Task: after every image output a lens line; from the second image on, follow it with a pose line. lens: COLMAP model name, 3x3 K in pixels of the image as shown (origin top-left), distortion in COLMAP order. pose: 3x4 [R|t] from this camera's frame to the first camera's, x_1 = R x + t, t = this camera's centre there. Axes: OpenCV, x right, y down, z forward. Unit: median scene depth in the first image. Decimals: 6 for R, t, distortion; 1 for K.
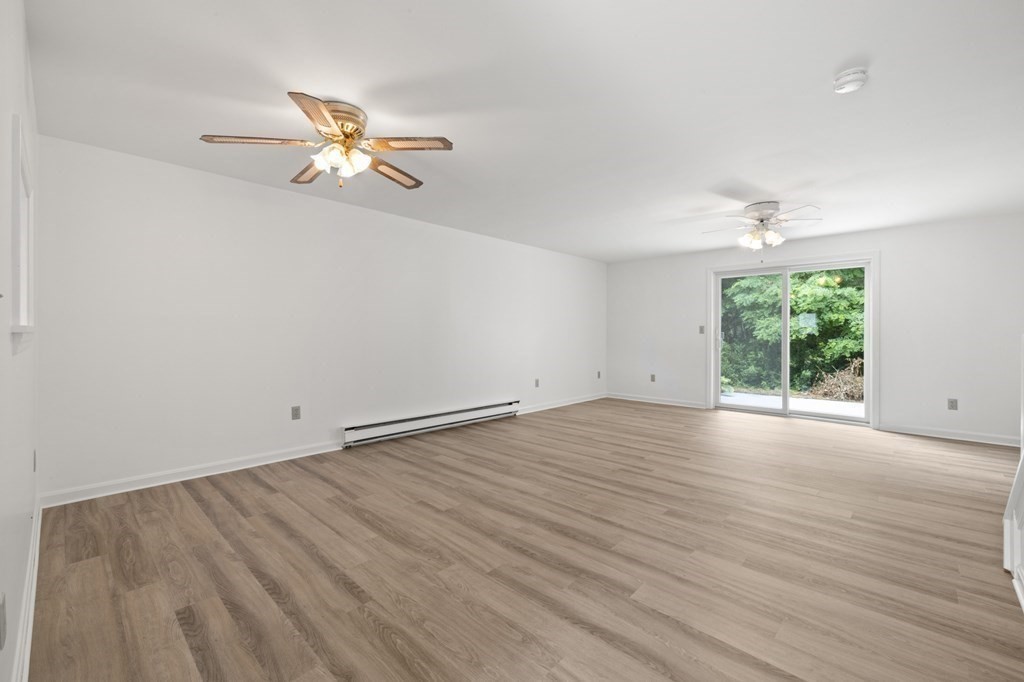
lens RADIAL K [[427.1, 0, 509.0], [0, 427.1, 335.5], [0, 0, 1]] dist [0.002439, -0.000049]
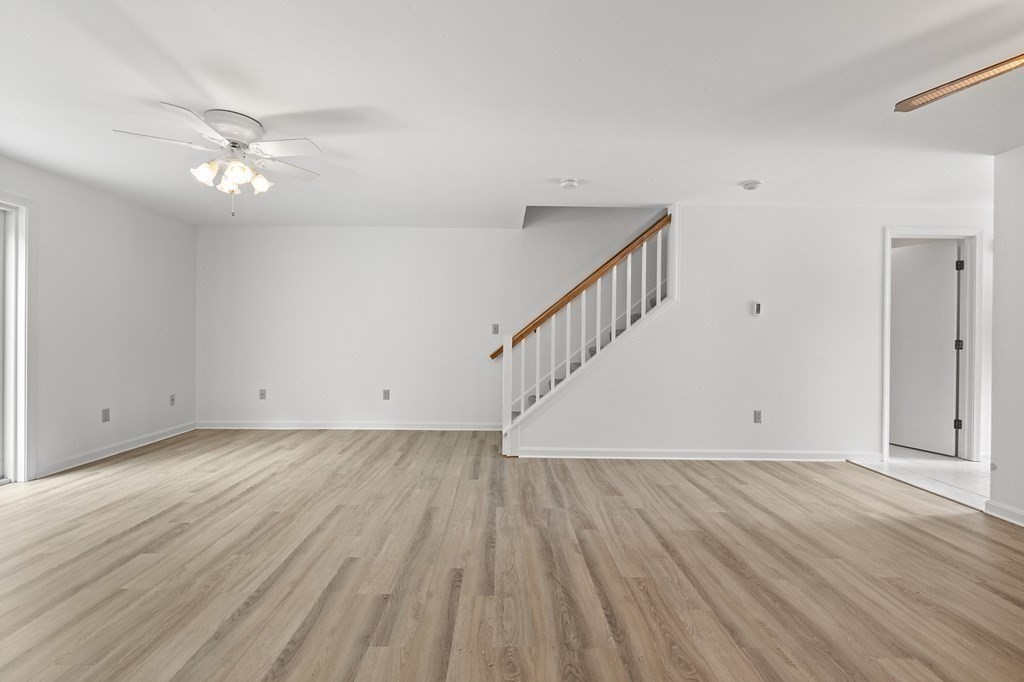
lens RADIAL K [[427.1, 0, 508.4], [0, 427.1, 337.8], [0, 0, 1]] dist [0.002439, -0.000049]
pose [[-0.695254, -0.013738, 0.718633, -0.160065], [-0.009625, 0.999906, 0.009803, -0.013759], [-0.718699, -0.000101, -0.695321, 1.591132]]
